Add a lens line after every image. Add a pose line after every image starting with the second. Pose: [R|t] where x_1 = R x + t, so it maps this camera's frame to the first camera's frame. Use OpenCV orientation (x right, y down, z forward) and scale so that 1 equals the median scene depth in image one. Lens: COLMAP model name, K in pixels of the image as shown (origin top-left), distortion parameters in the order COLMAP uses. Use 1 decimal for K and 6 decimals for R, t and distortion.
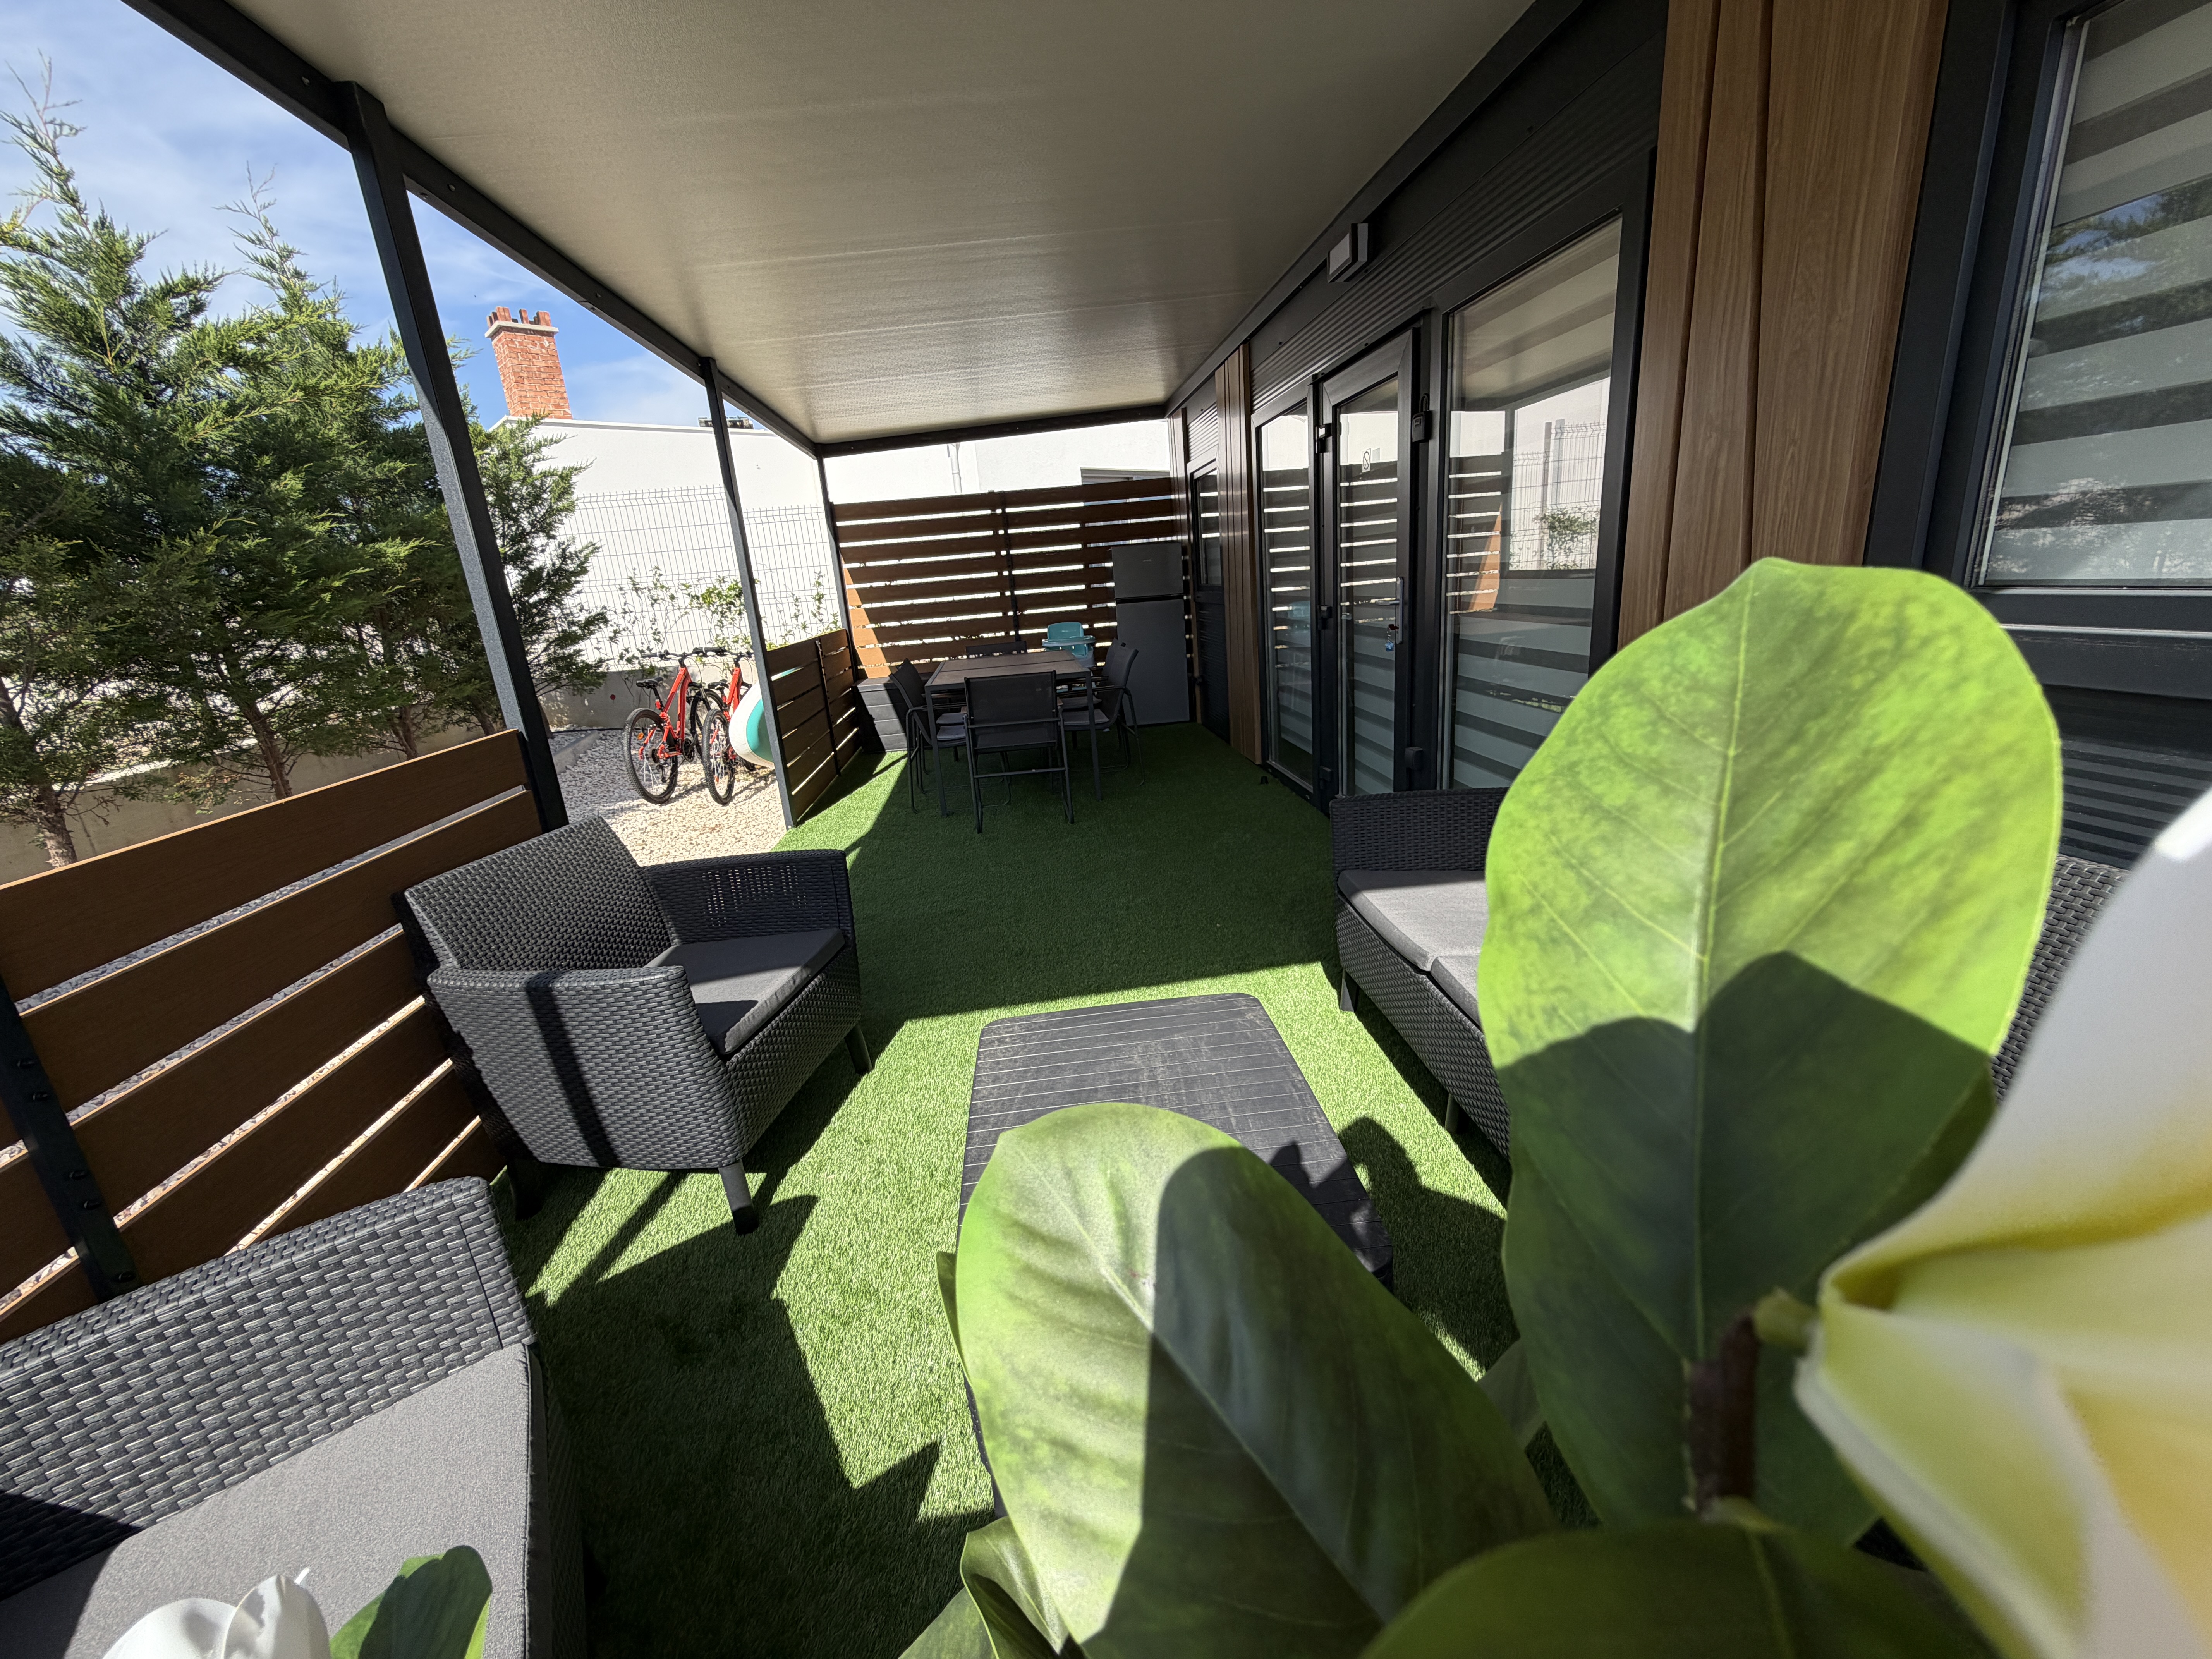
lens RADIAL K [[882.7, 0, 1106.0], [0, 882.7, 829.5], [0, 0, 1]] dist [0.000479, 0.000489]
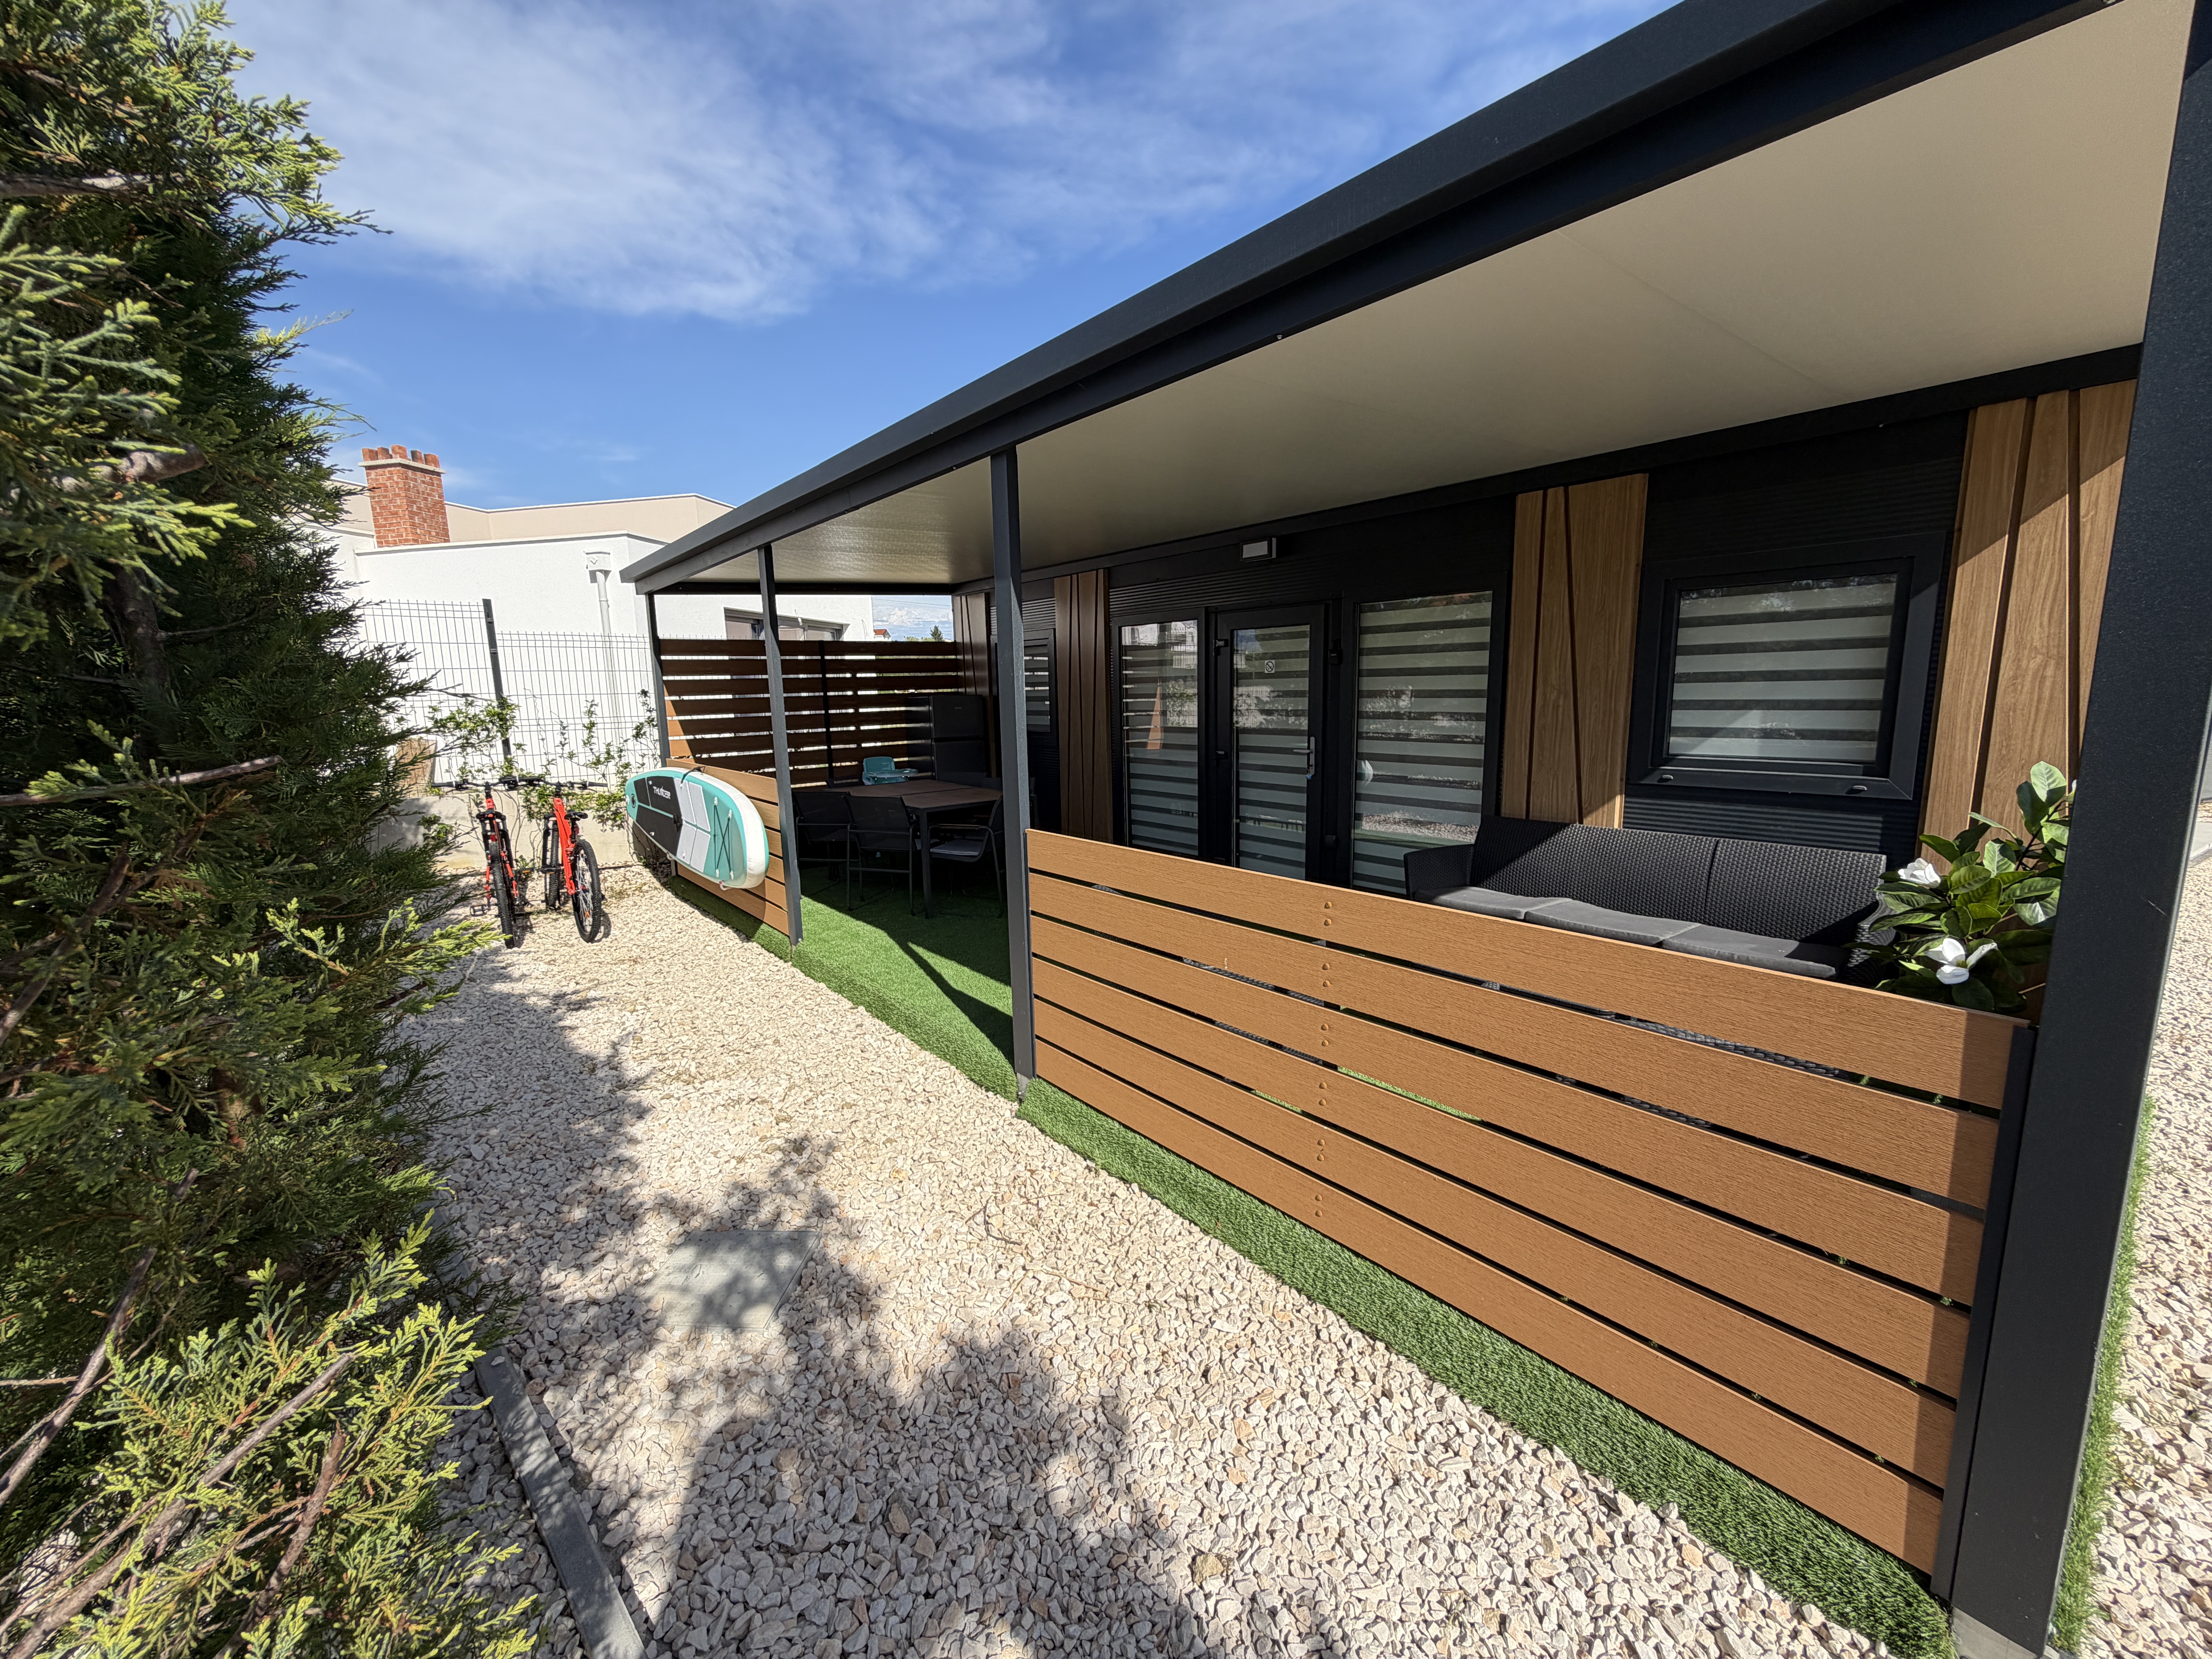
lens RADIAL K [[882.7, 0, 1106.0], [0, 882.7, 829.5], [0, 0, 1]] dist [0.000479, 0.000489]
pose [[0.835474, -0.031144, 0.548647, -0.454068], [0.111106, 0.987347, -0.113144, 0.019508], [-0.538181, 0.155487, 0.828363, -0.082181]]
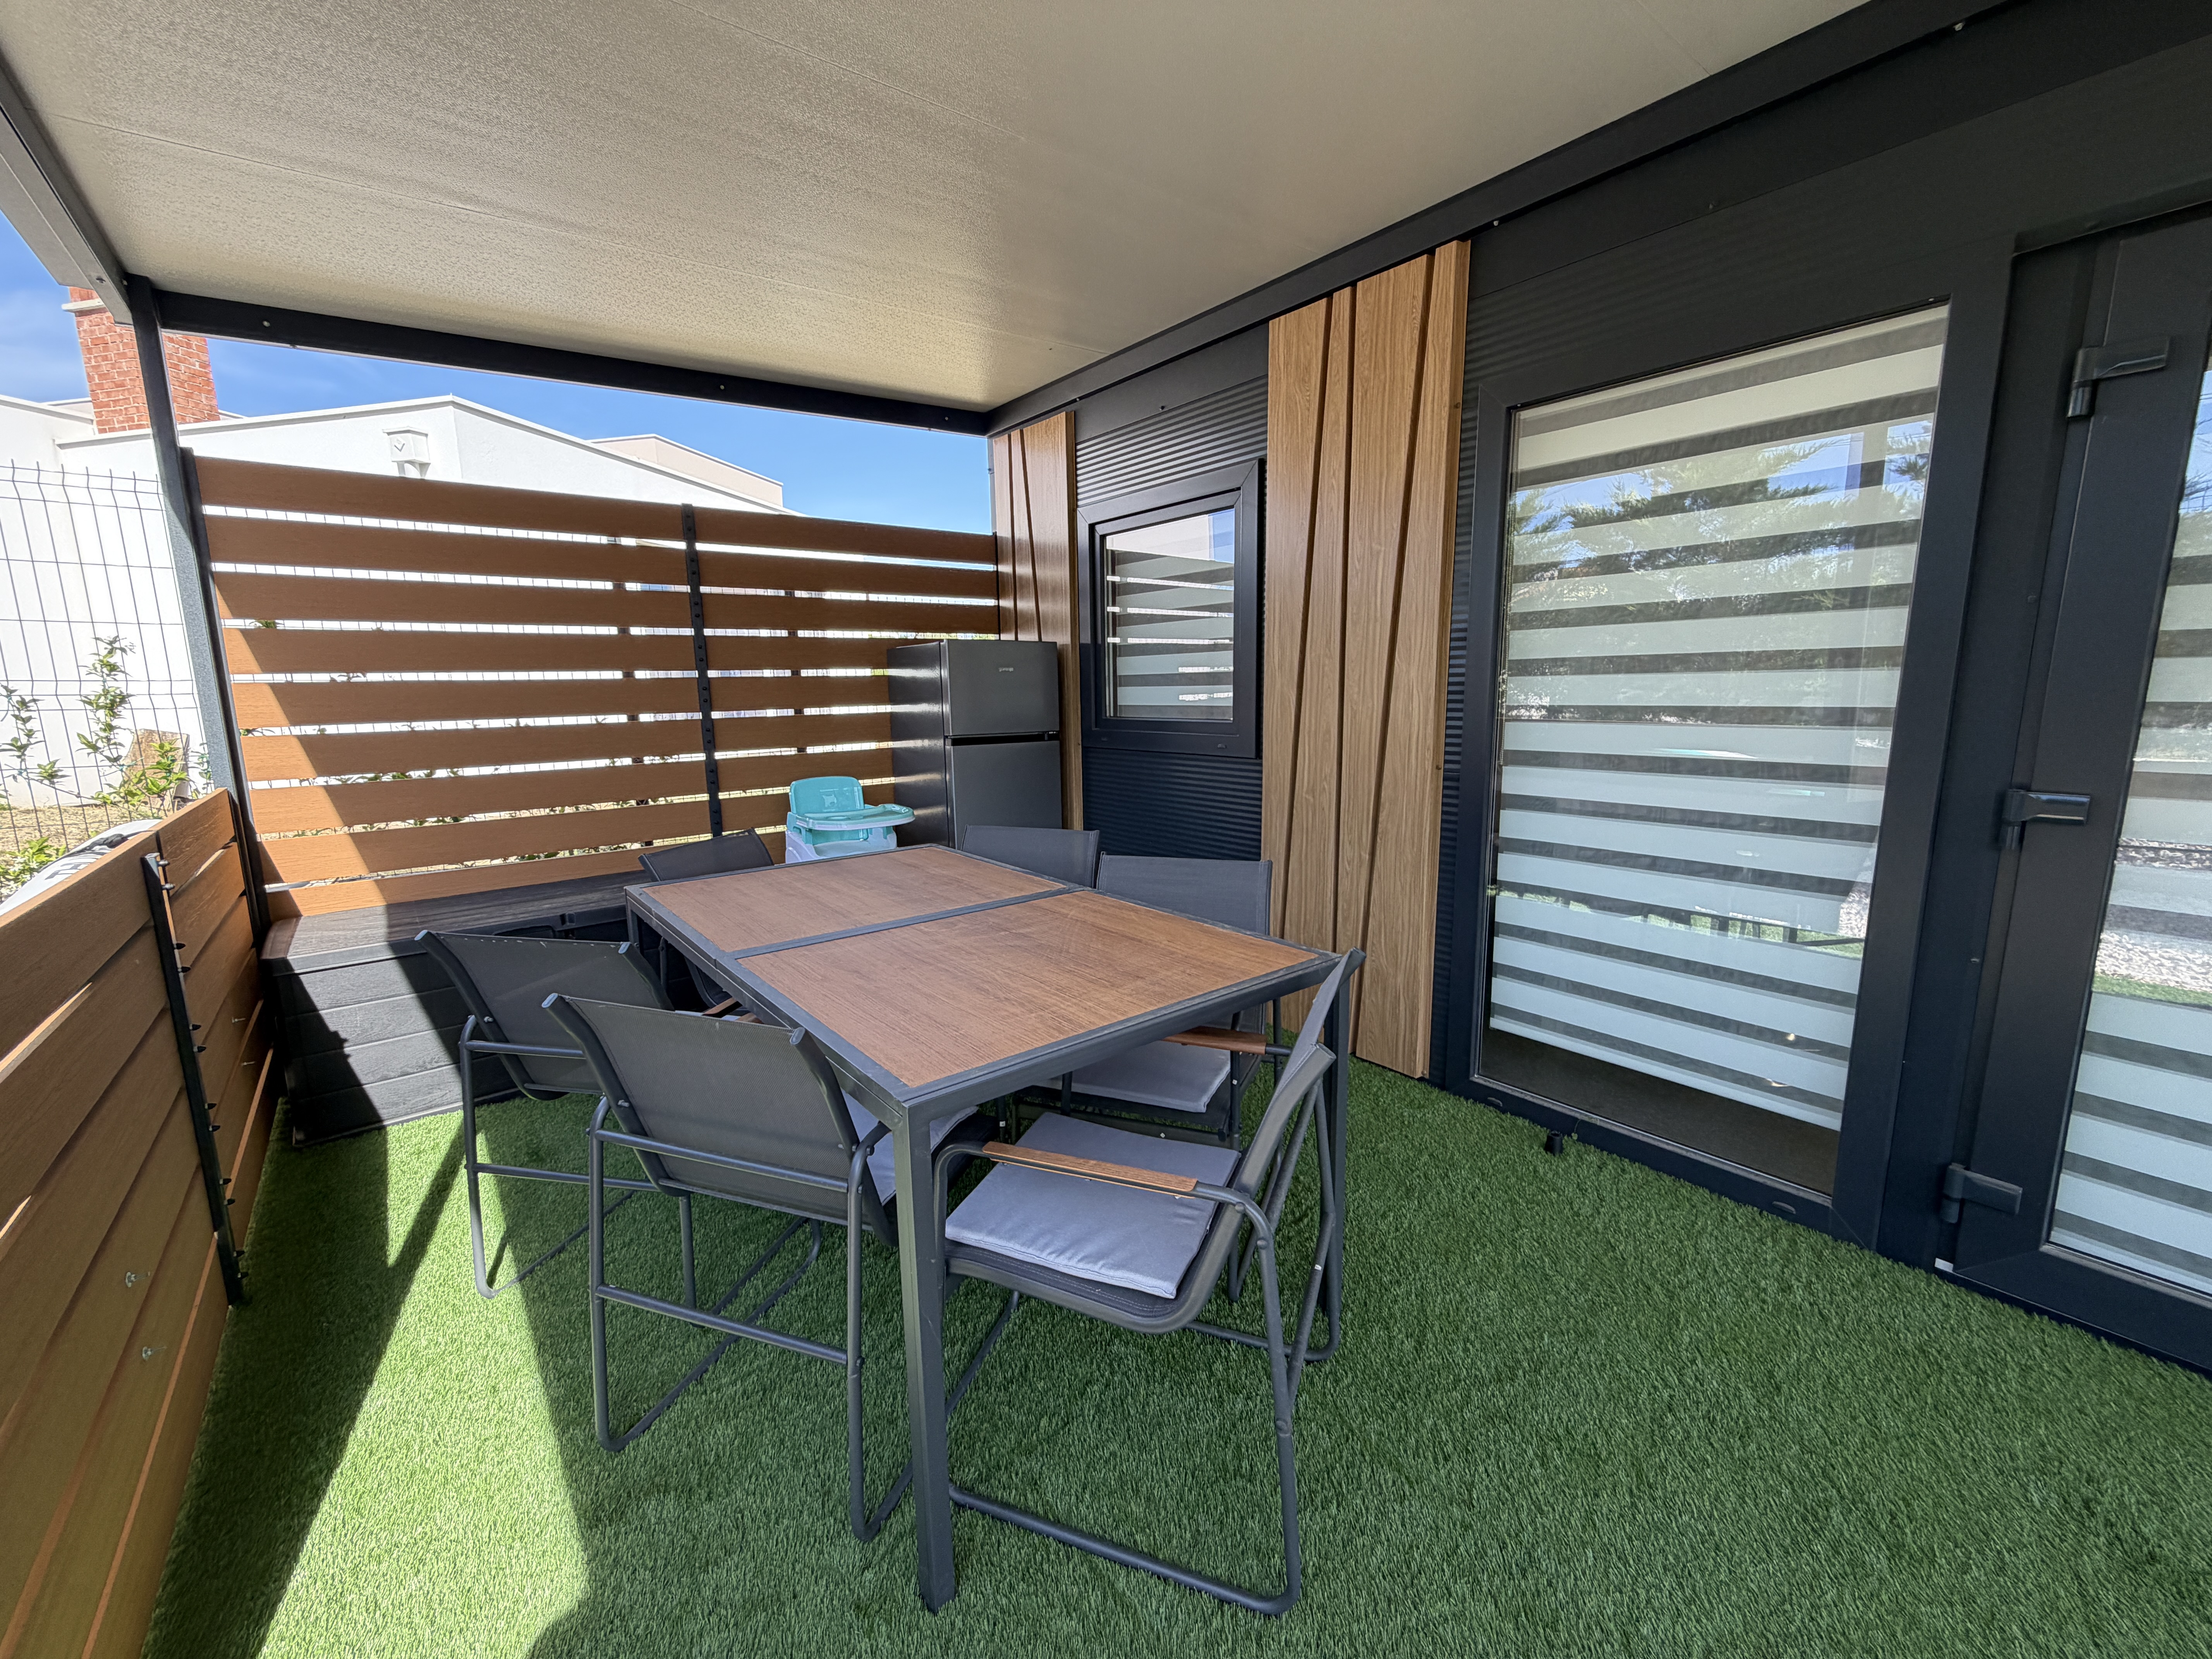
lens RADIAL K [[882.7, 0, 1106.0], [0, 882.7, 829.5], [0, 0, 1]] dist [0.000479, 0.000489]
pose [[0.841746, -0.024504, 0.539317, -0.197339], [0.101483, 0.988343, -0.113485, -0.140225], [-0.530250, 0.150257, 0.834421, 0.533486]]
